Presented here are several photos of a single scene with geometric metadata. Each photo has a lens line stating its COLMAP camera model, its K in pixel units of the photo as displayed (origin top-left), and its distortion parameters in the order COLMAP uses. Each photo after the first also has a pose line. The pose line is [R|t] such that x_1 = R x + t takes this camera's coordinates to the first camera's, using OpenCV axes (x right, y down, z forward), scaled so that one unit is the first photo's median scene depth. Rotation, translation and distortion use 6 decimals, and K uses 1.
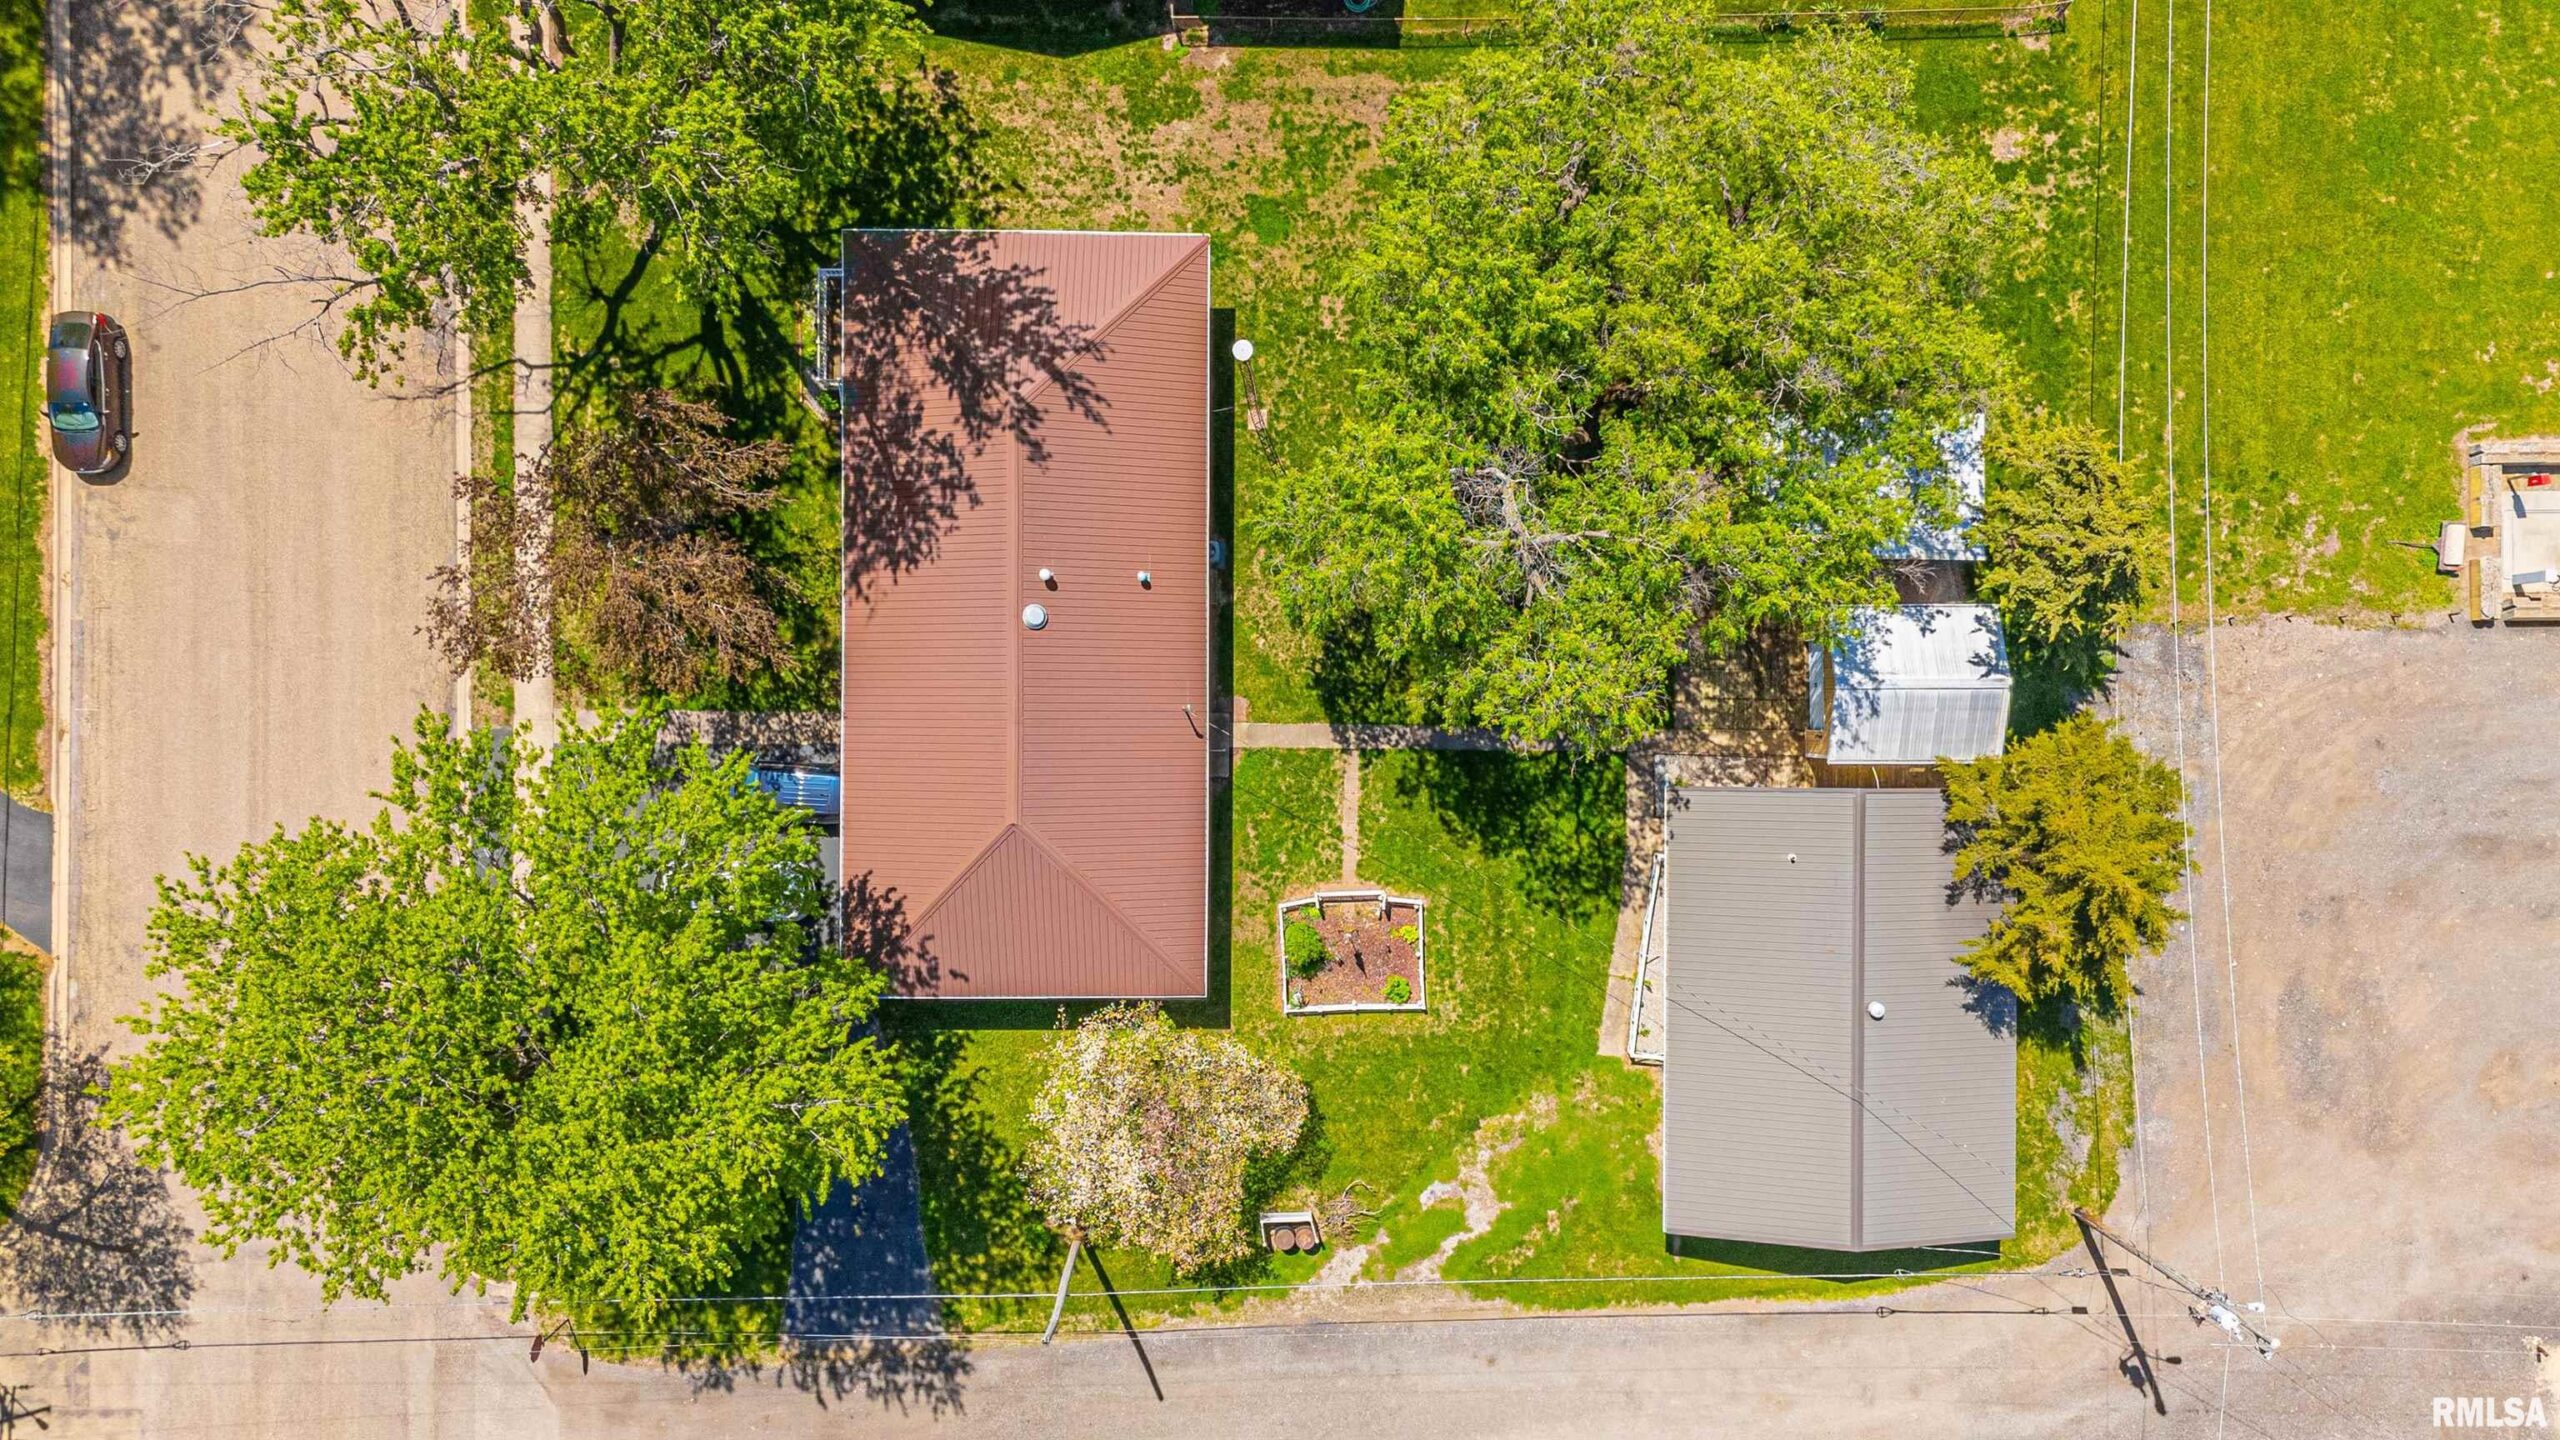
lens RADIAL K [[1816.2, 0, 1280.0], [0, 1816.2, 720.0], [0, 0, 1]] dist [0.030588, -0.002481]
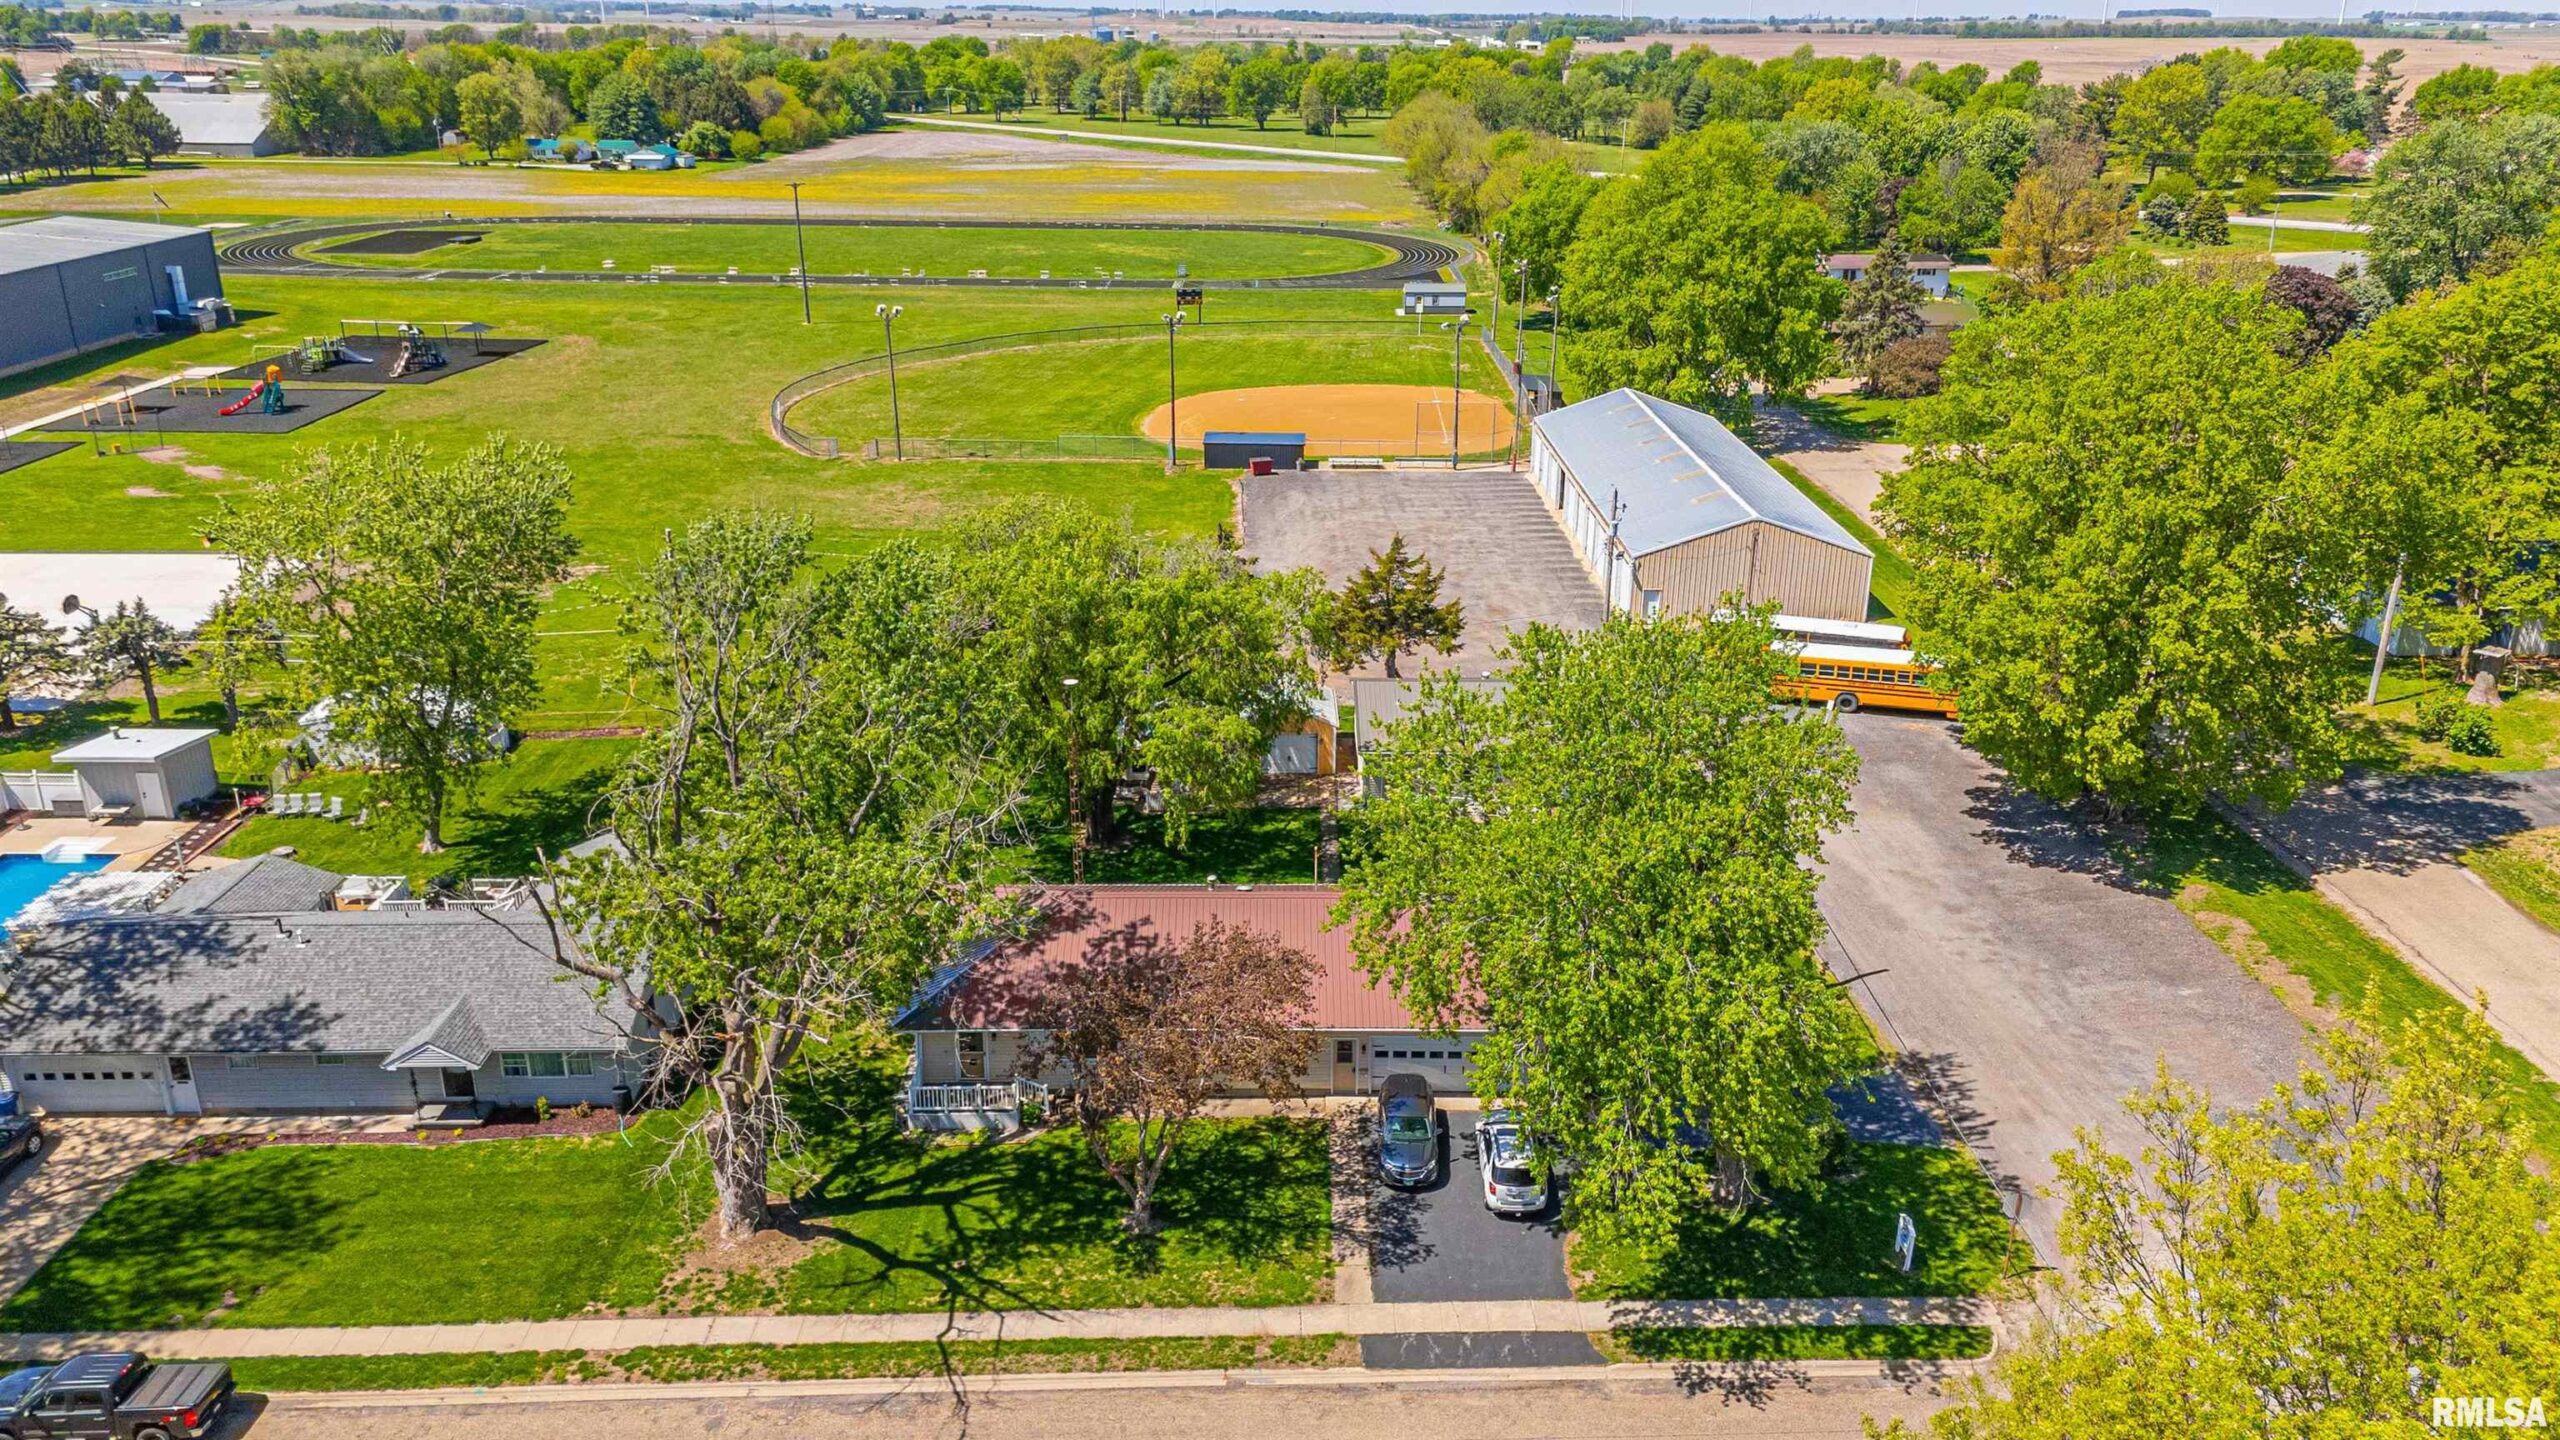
lens RADIAL K [[1816.2, 0, 1280.0], [0, 1816.2, 720.0], [0, 0, 1]] dist [0.030588, -0.002481]
pose [[-0.013392, -0.356469, 0.934211, -1.132057], [0.999905, -0.007798, 0.011358, -0.041570], [0.003236, 0.934275, 0.356540, 0.413916]]
